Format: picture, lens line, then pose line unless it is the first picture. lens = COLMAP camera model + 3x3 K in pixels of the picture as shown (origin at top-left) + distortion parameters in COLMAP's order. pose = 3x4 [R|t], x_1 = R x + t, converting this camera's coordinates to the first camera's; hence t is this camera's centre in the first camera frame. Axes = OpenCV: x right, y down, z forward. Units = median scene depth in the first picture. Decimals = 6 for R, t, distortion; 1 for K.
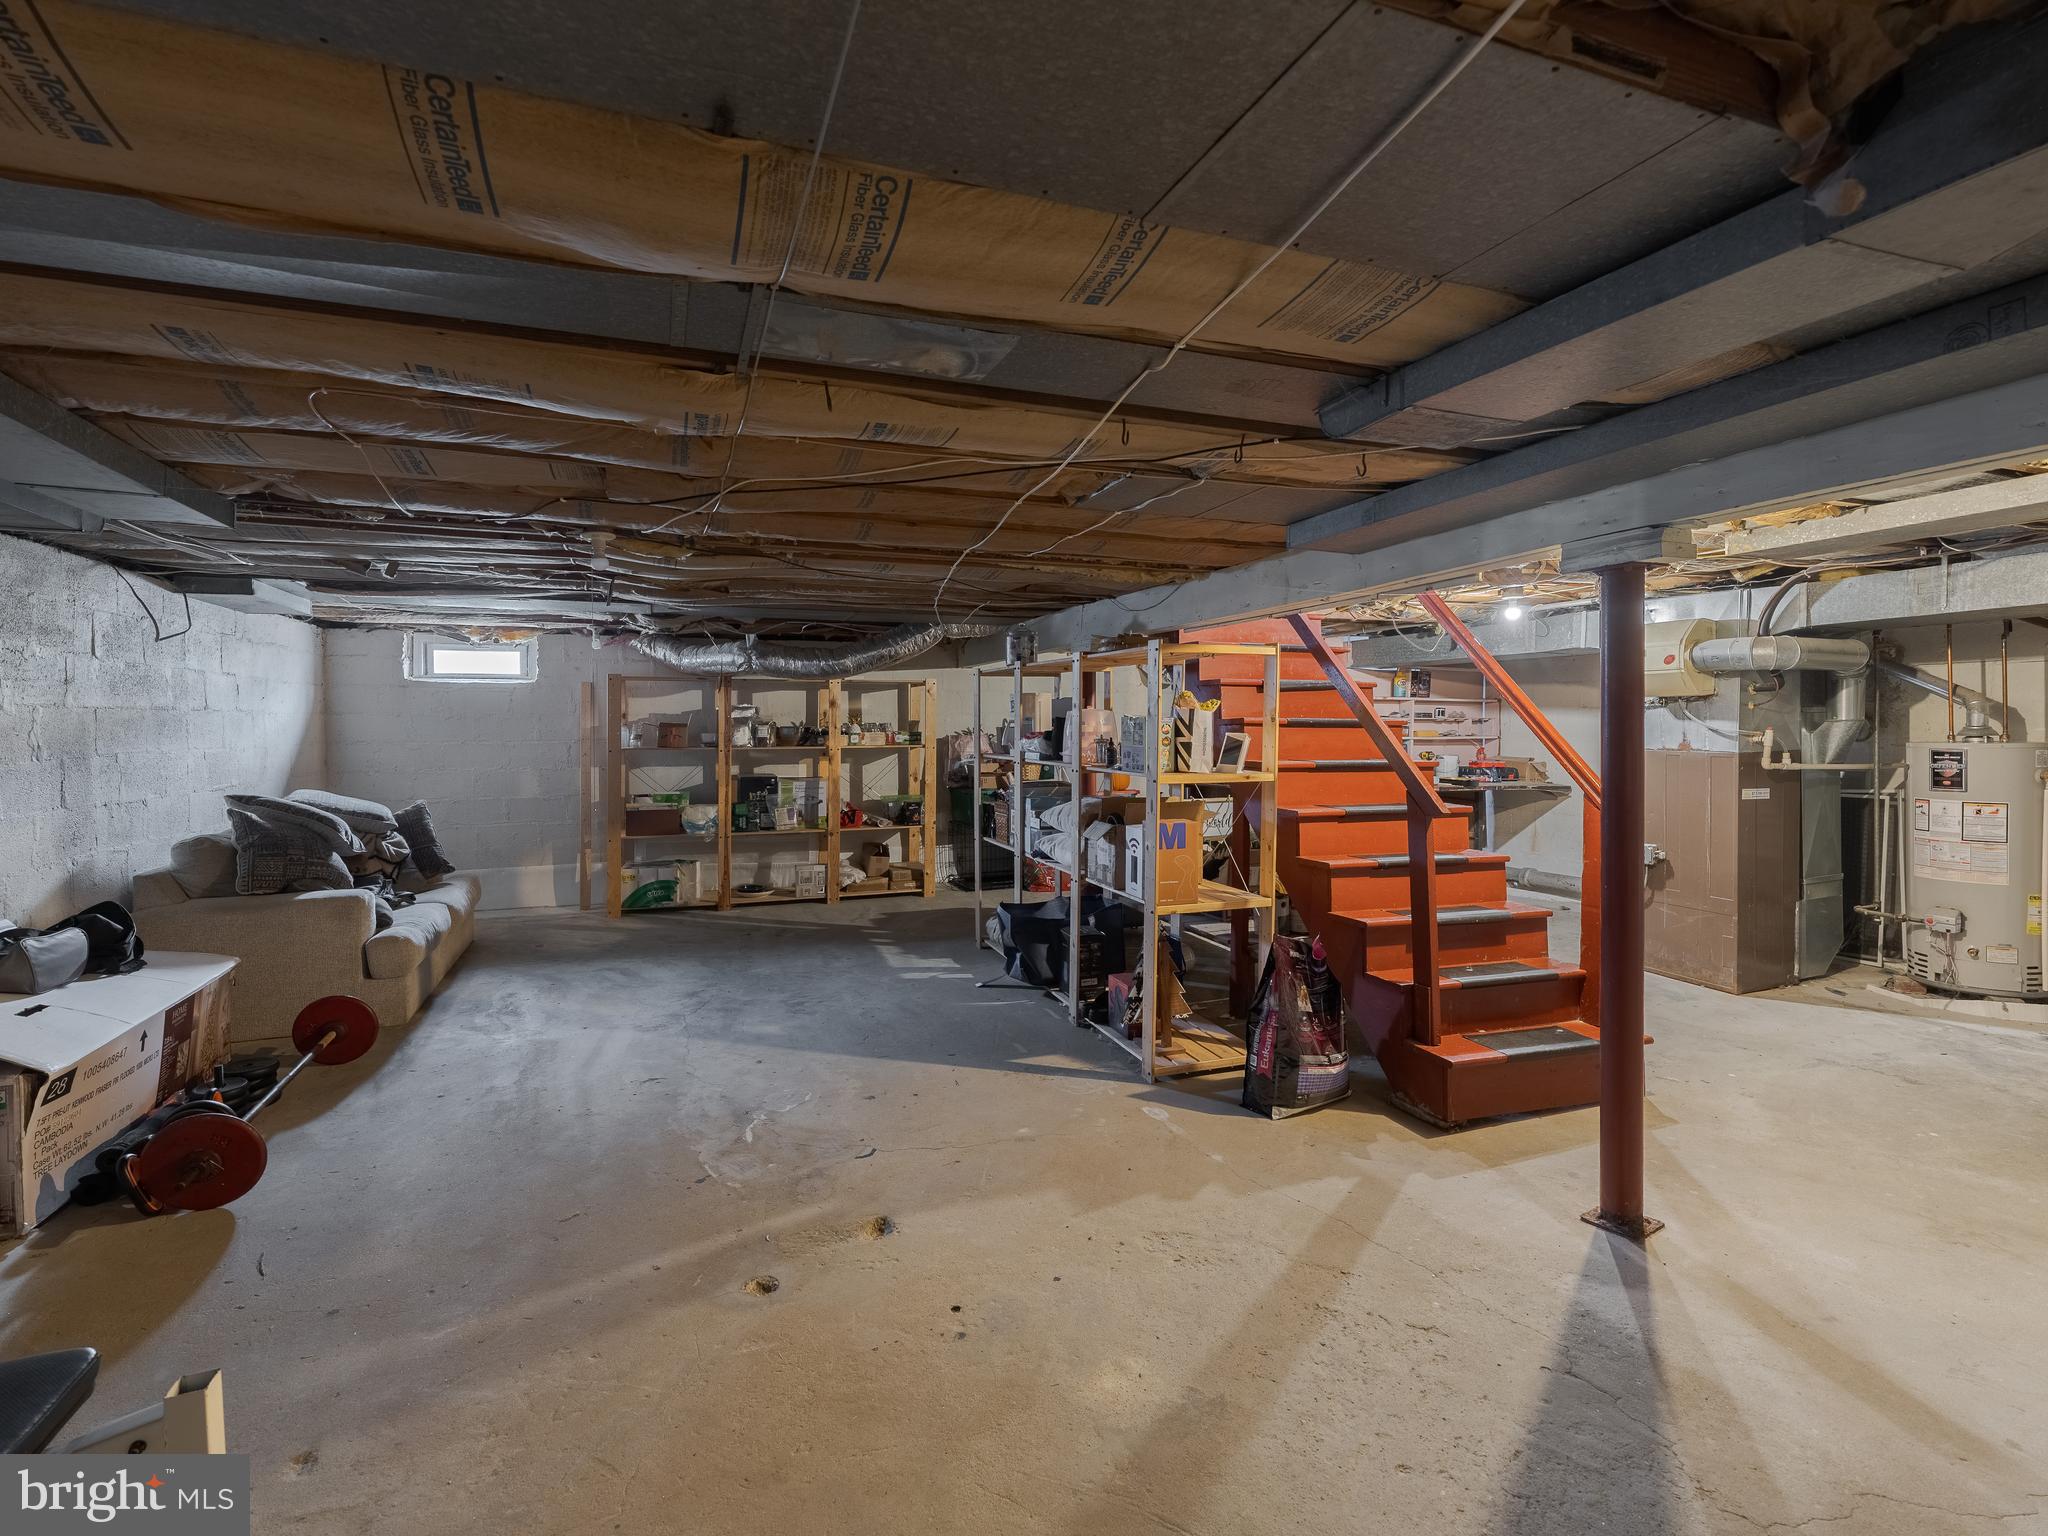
lens RADIAL K [[911.6, 0, 1016.8], [0, 911.6, 739.1], [0, 0, 1]] dist [0.001726, 0.000152]
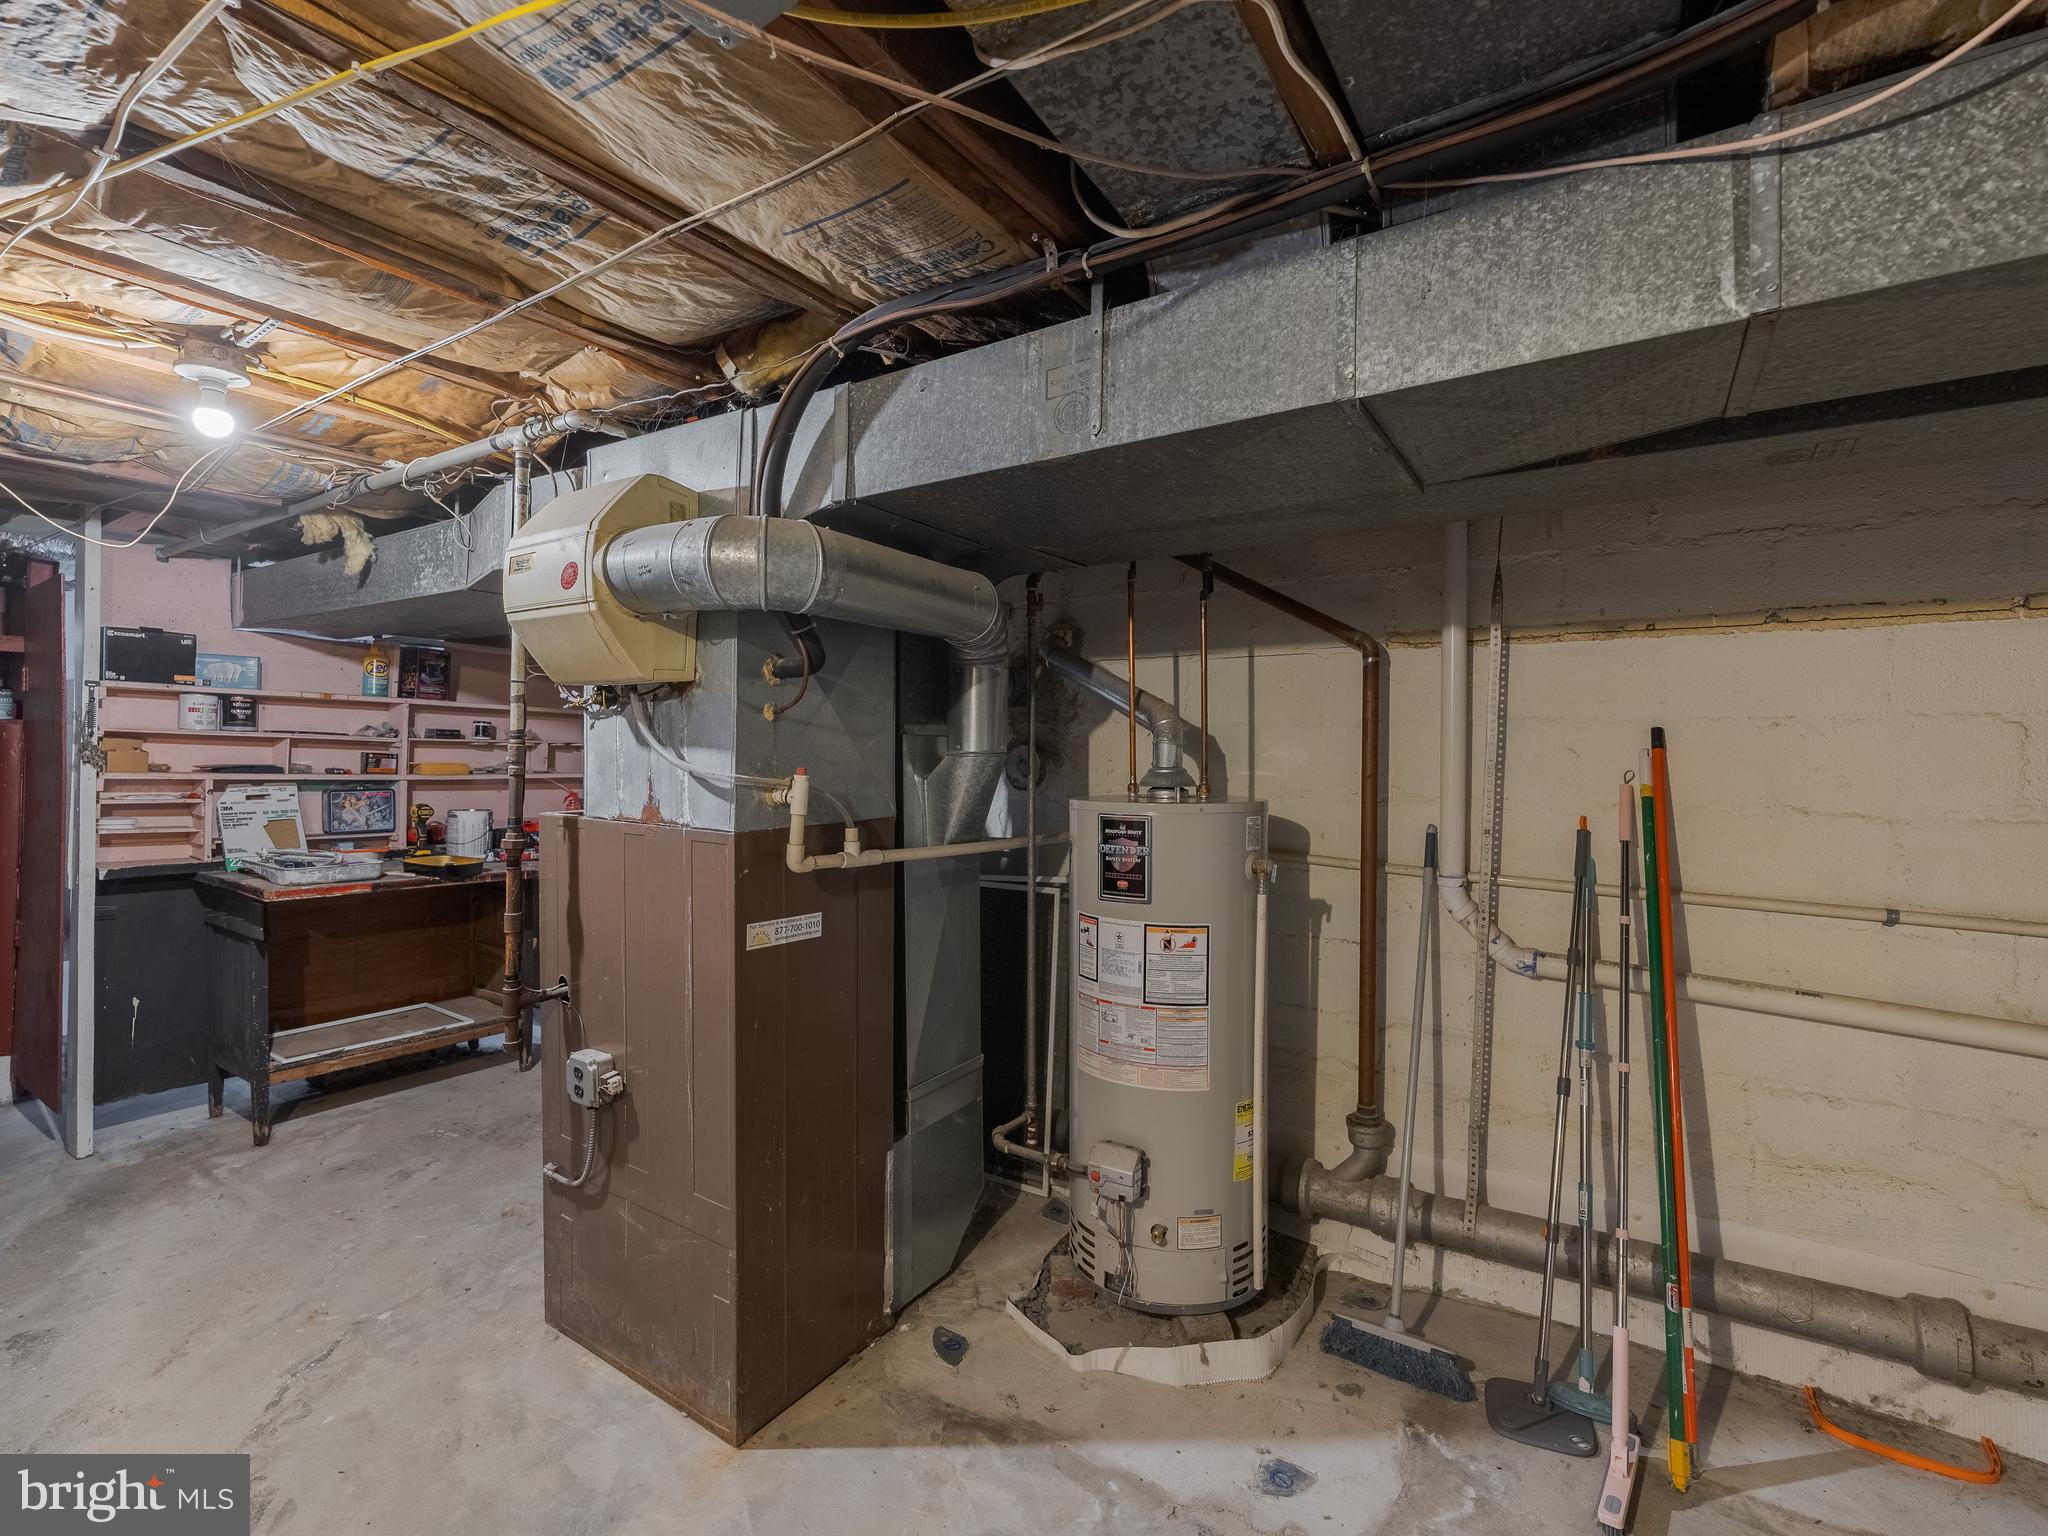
lens RADIAL K [[933.2, 0, 1021.4], [0, 933.2, 754.5], [0, 0, 1]] dist [-0.000008, -0.000221]
pose [[0.798502, 0.014521, 0.601817, 0.650673], [-0.006198, 0.999854, -0.015901, -0.012760], [-0.601960, 0.008966, 0.798476, 0.612019]]
